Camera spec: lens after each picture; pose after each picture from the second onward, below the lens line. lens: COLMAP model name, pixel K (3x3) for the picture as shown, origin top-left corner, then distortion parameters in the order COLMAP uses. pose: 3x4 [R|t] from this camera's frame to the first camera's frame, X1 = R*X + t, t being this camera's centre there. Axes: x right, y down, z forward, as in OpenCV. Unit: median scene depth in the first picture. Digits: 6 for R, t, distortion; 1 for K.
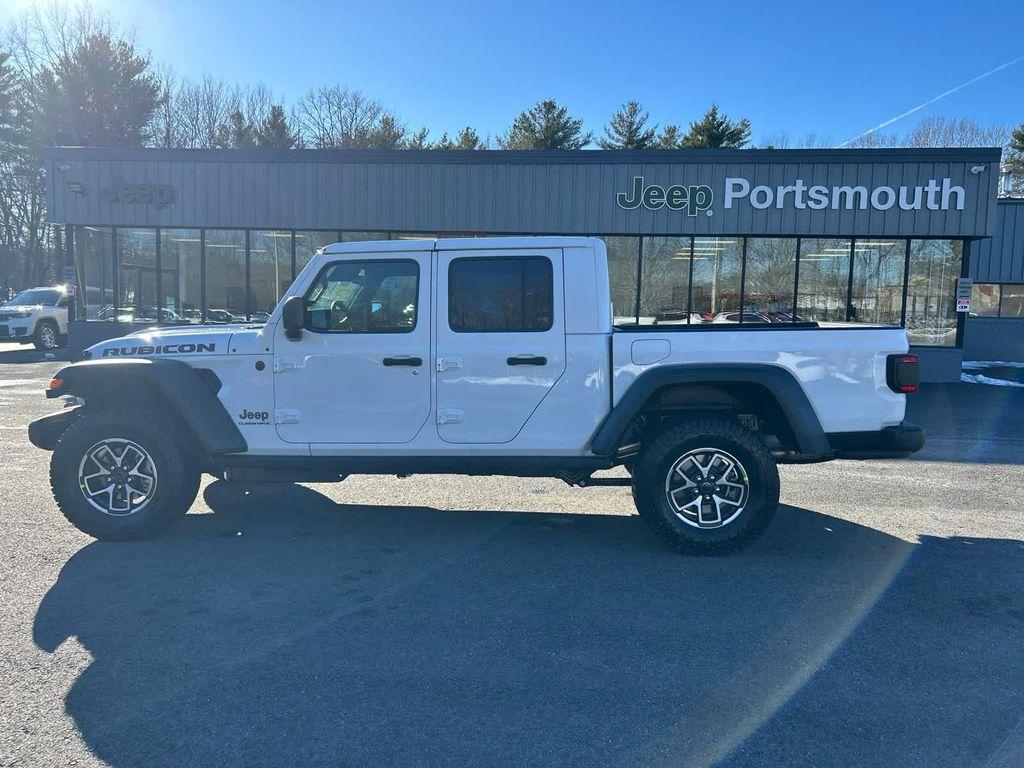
lens RADIAL K [[770.0, 0, 514.3], [0, 770.0, 378.2], [0, 0, 1]] dist [0.058001, -0.061023]
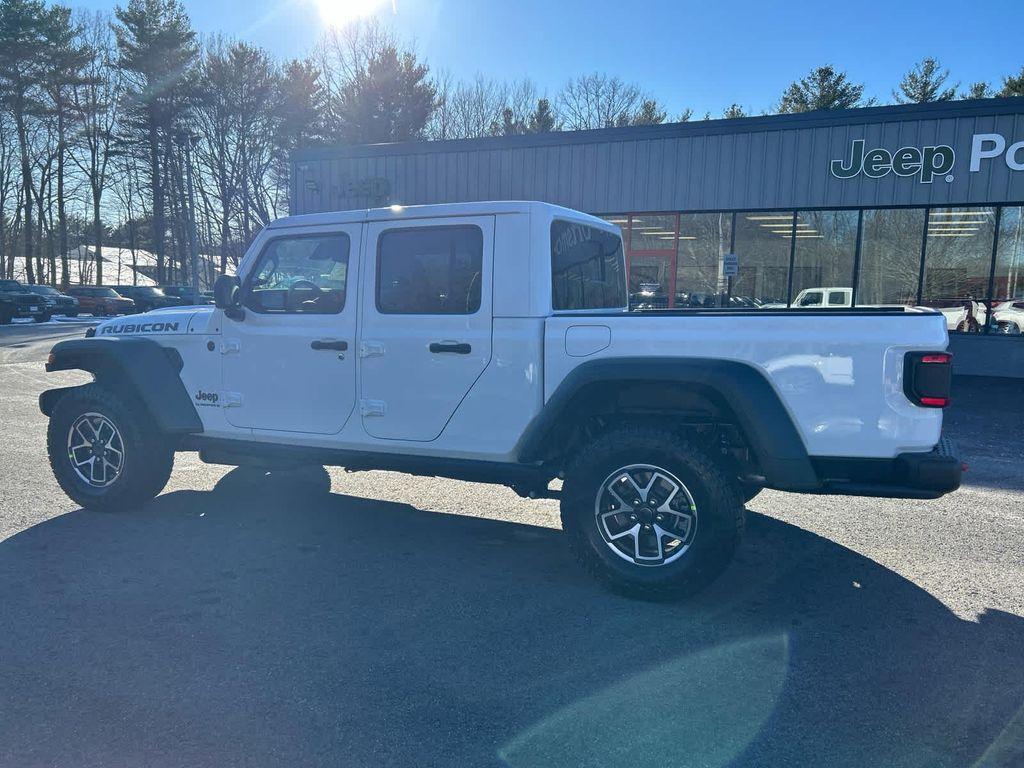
lens RADIAL K [[770.0, 0, 507.9], [0, 770.0, 384.6], [0, 0, 1]] dist [0.058001, -0.061023]
pose [[0.942625, 0.040399, -0.331400, 0.346521], [-0.032517, 0.999042, 0.029297, -0.008415], [0.332266, -0.016840, 0.943035, 0.199026]]
